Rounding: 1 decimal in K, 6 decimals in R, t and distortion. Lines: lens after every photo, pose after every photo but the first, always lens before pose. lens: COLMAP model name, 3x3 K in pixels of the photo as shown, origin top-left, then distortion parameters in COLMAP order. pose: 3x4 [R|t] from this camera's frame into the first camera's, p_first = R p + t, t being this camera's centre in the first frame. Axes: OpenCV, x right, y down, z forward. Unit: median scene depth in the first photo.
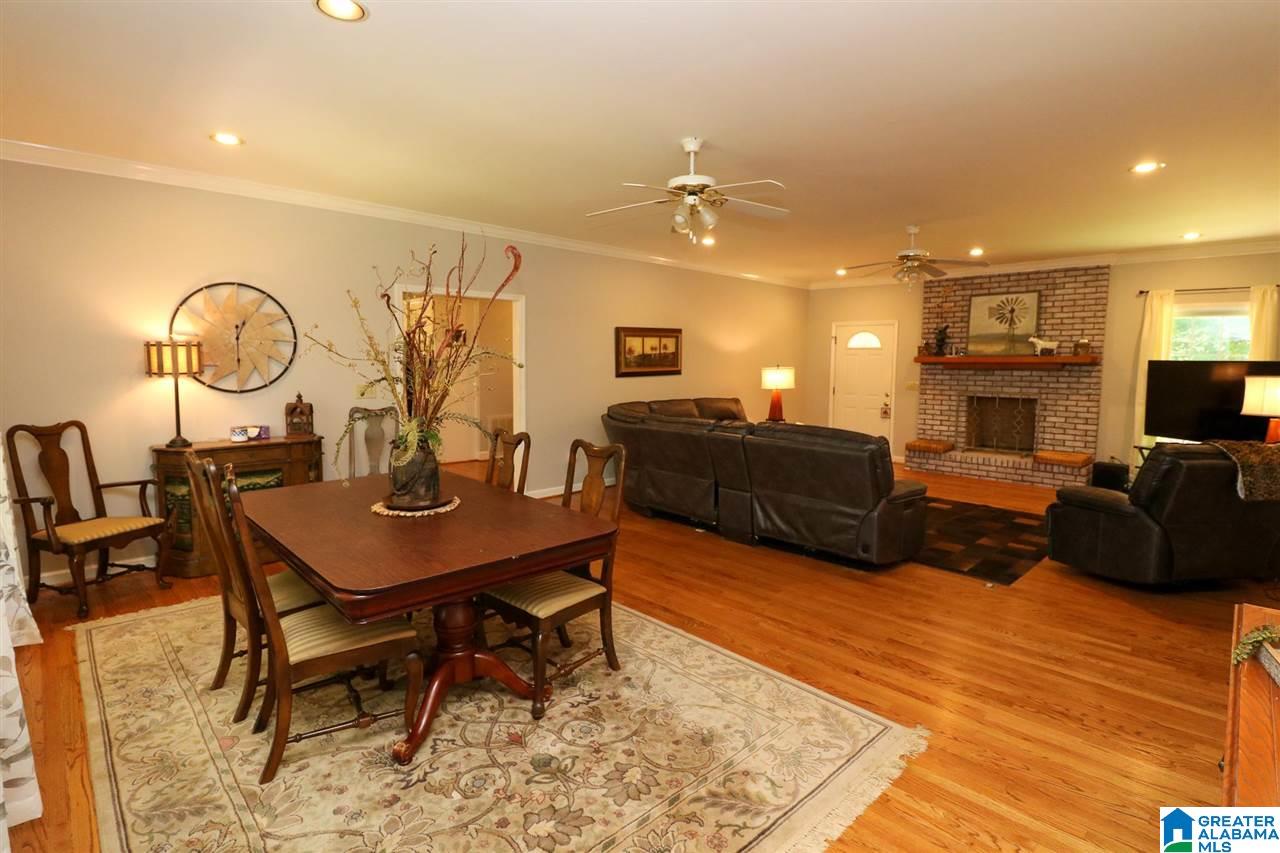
lens RADIAL K [[618.0, 0, 632.9], [0, 618.0, 413.4], [0, 0, 1]] dist [-0.000727, -0.010663]
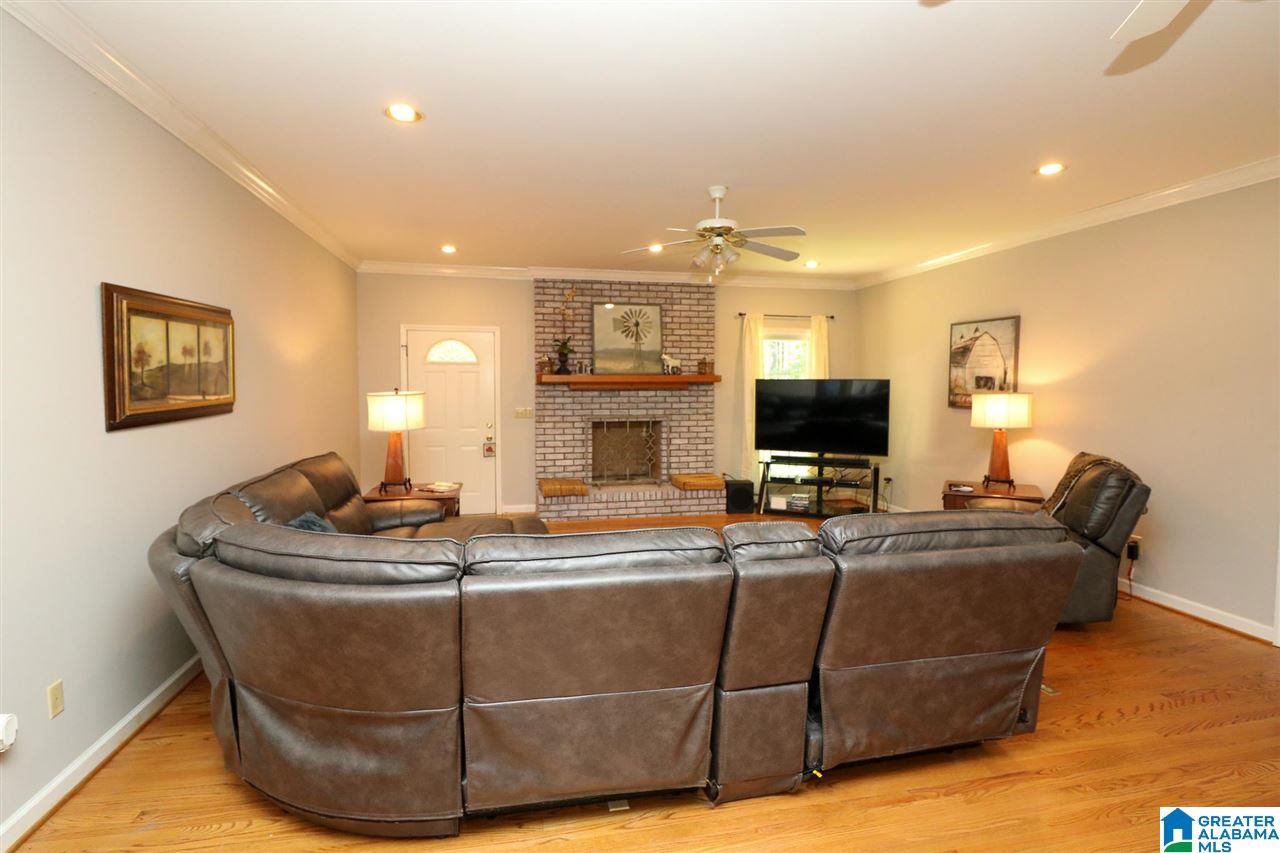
lens RADIAL K [[618.0, 0, 632.9], [0, 618.0, 413.4], [0, 0, 1]] dist [-0.000727, -0.010663]
pose [[0.527979, -0.047675, 0.847918, -0.152299], [0.073747, 0.997225, 0.010149, -0.046540], [-0.846049, 0.057173, 0.530030, 0.534645]]
